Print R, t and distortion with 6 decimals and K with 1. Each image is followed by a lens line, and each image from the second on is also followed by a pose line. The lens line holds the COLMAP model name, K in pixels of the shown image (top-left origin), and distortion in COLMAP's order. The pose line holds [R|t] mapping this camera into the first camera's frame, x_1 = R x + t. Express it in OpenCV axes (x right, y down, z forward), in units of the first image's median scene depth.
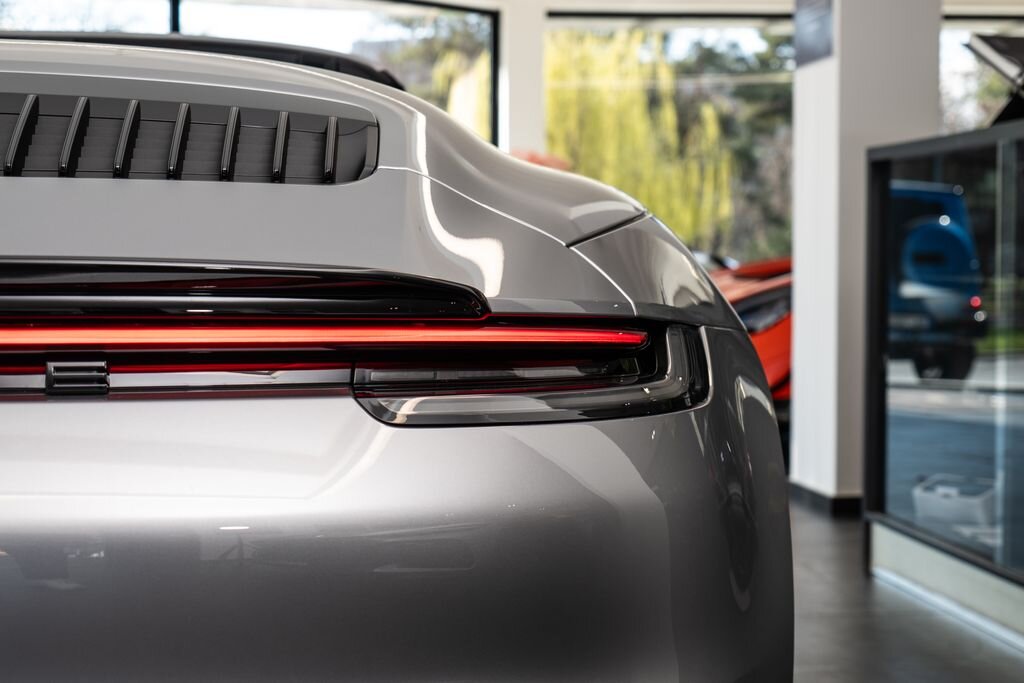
lens RADIAL K [[1776.1, 0, 512.0], [0, 1776.1, 341.5], [0, 0, 1]] dist [0.002863, -0.171941]
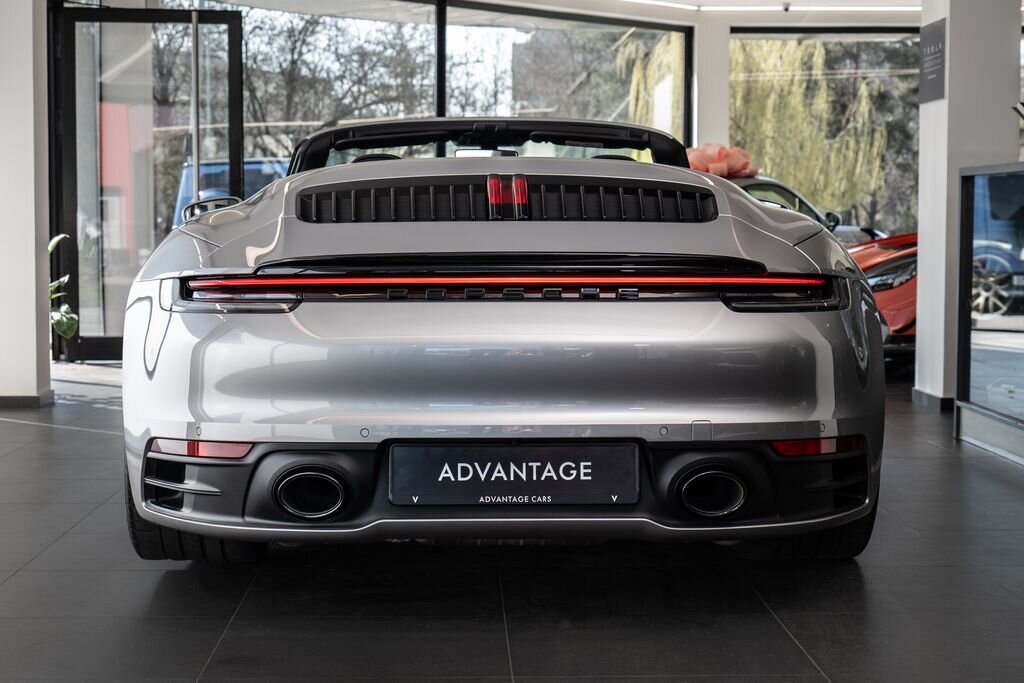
lens RADIAL K [[1994.6, 0, 512.0], [0, 1994.6, 341.5], [0, 0, 1]] dist [0.237418, 0.000544]
pose [[0.997957, 0.007201, -0.063489, -0.072468], [-0.006038, 0.999811, 0.018493, 0.012589], [0.063610, -0.018072, 0.997811, -0.735133]]
